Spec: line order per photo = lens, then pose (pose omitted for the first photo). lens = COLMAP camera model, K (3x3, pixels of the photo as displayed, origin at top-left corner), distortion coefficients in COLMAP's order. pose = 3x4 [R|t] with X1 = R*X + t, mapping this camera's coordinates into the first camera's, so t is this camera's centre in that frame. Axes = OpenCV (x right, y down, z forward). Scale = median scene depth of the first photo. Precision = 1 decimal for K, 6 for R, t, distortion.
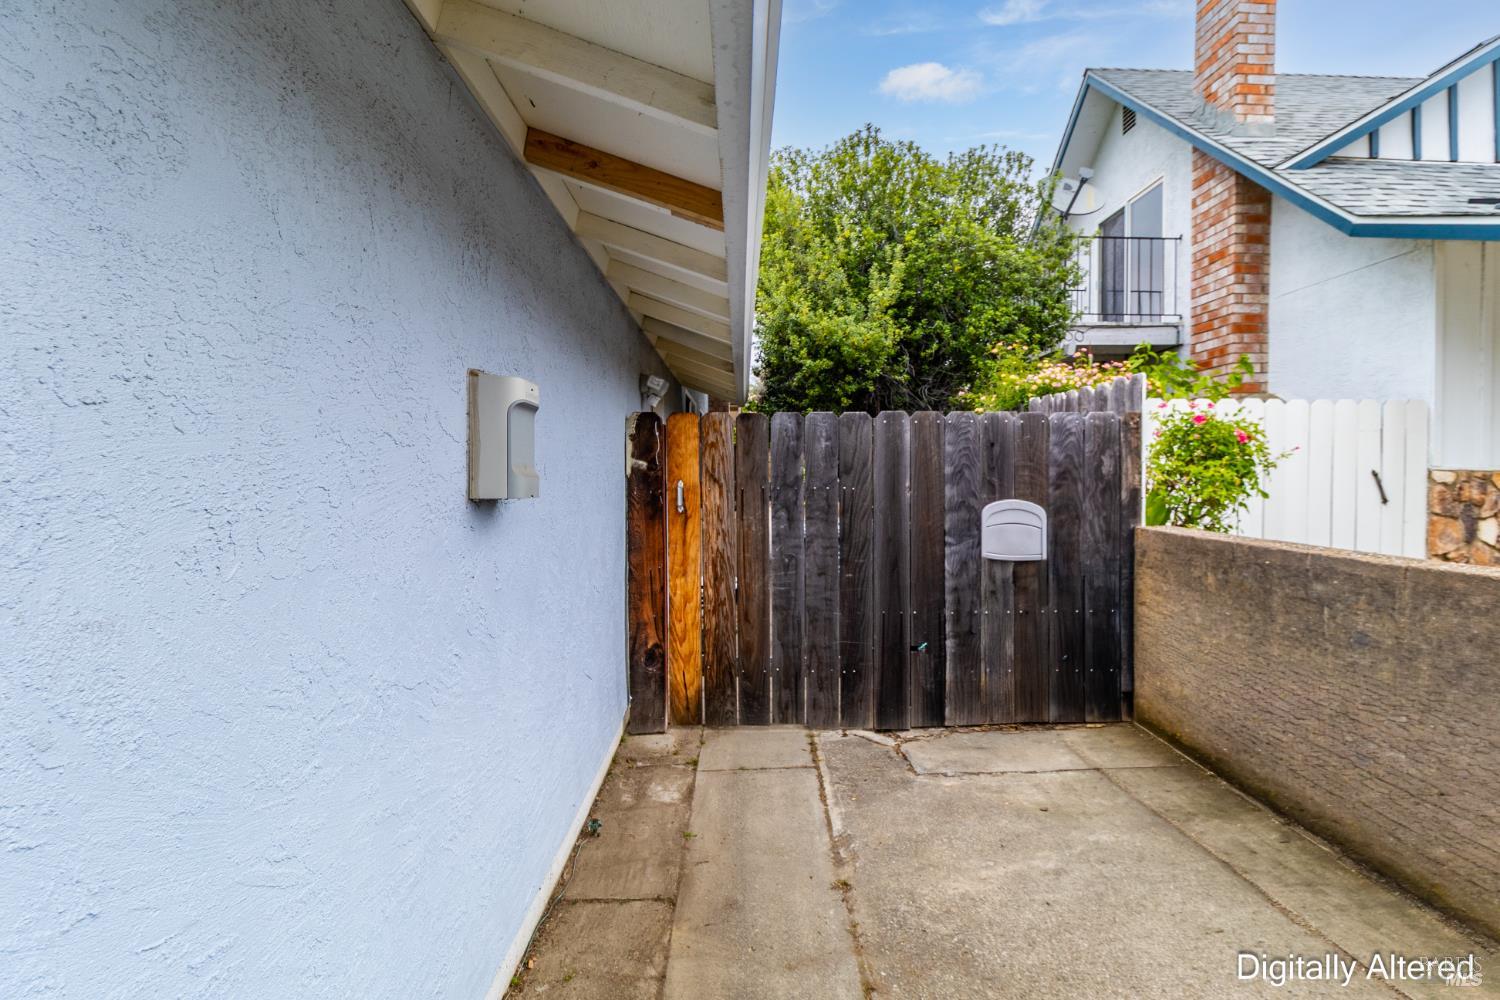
lens RADIAL K [[695.6, 0, 754.7], [0, 695.6, 493.2], [0, 0, 1]] dist [-0.001407, -0.002478]
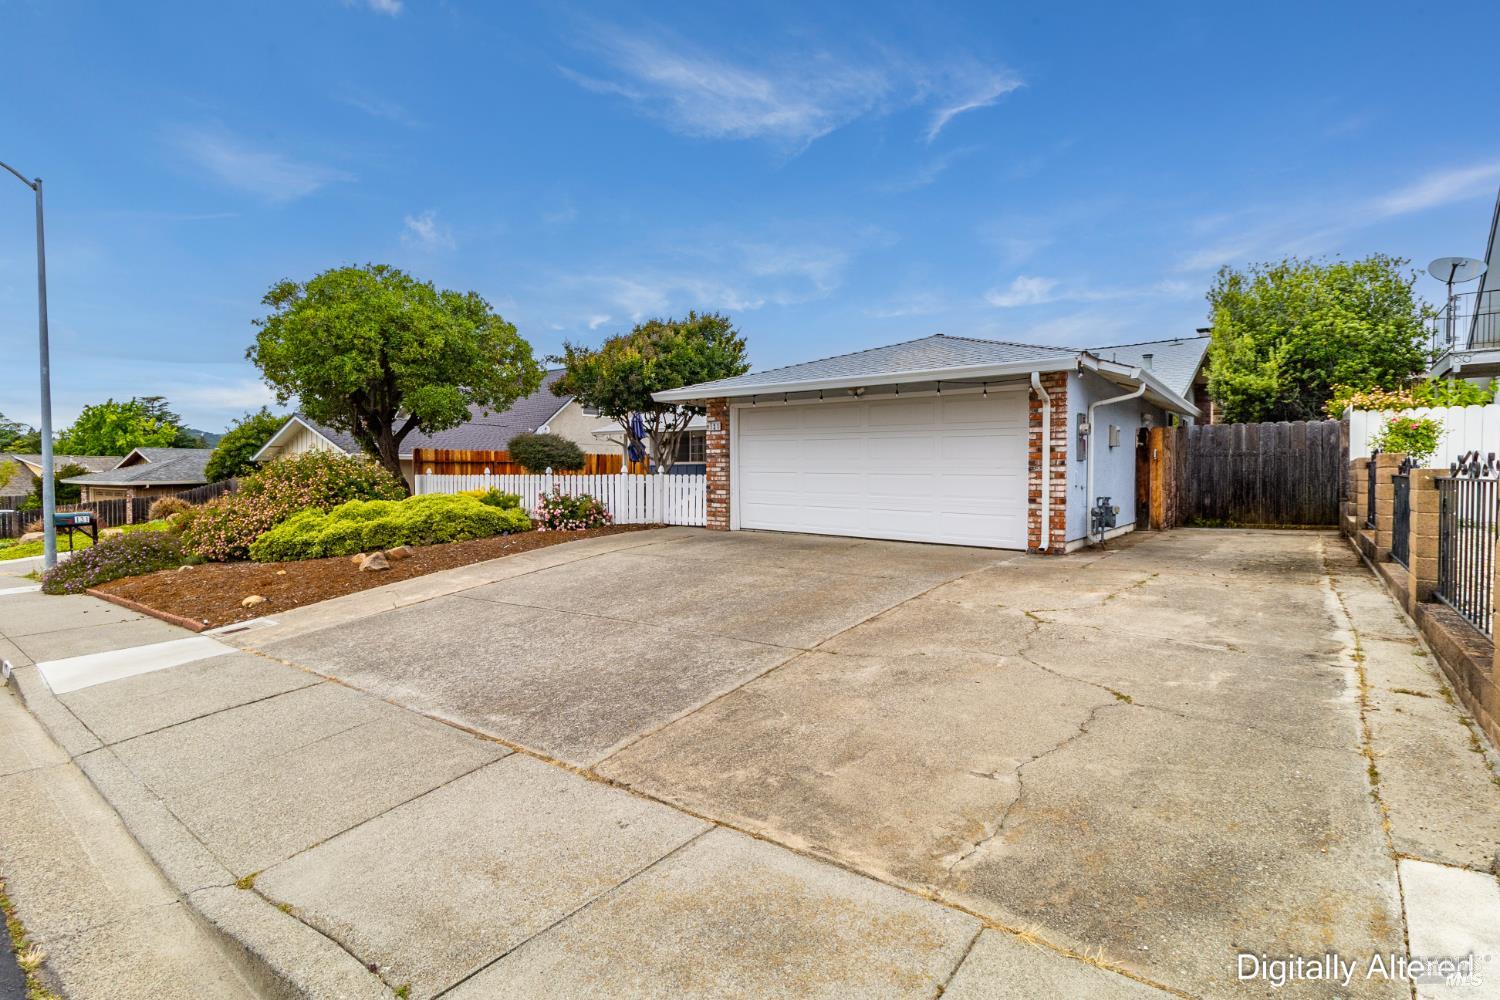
lens RADIAL K [[702.1, 0, 779.7], [0, 702.1, 491.2], [0, 0, 1]] dist [-0.000083, -0.000470]
pose [[0.797693, 0.012544, -0.602934, 0.432905], [-0.018613, 0.999819, -0.003823, 0.207130], [0.602777, 0.014272, 0.797782, -2.421624]]
